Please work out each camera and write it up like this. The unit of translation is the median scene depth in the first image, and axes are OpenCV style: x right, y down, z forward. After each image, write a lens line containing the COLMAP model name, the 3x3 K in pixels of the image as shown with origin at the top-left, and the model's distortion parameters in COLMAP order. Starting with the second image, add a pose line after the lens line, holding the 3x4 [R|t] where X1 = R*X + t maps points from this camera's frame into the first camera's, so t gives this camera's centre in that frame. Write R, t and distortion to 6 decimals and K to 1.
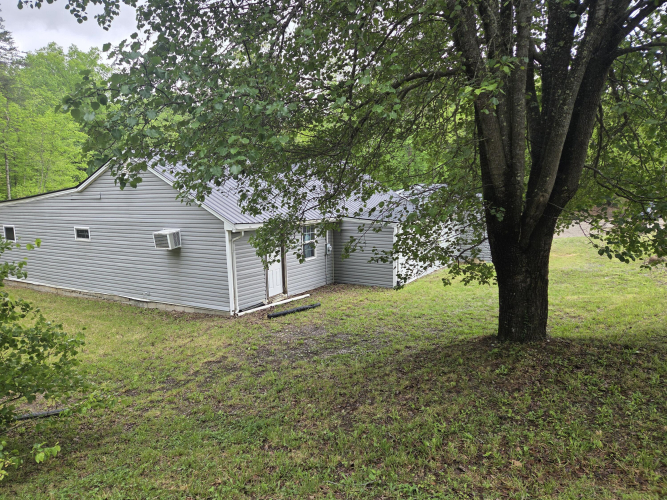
lens RADIAL K [[446.8, 0, 330.7], [0, 446.8, 251.7], [0, 0, 1]] dist [0.100294, -0.084546]
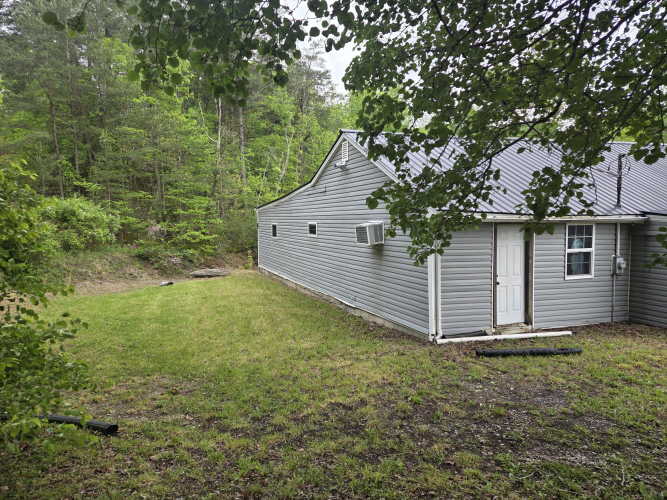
lens RADIAL K [[446.8, 0, 330.7], [0, 446.8, 251.7], [0, 0, 1]] dist [0.100294, -0.084546]
pose [[0.803453, 0.057497, -0.592585, 0.062823], [-0.085055, 0.996202, -0.018662, 0.026670], [0.589261, 0.065396, 0.805292, 0.310440]]
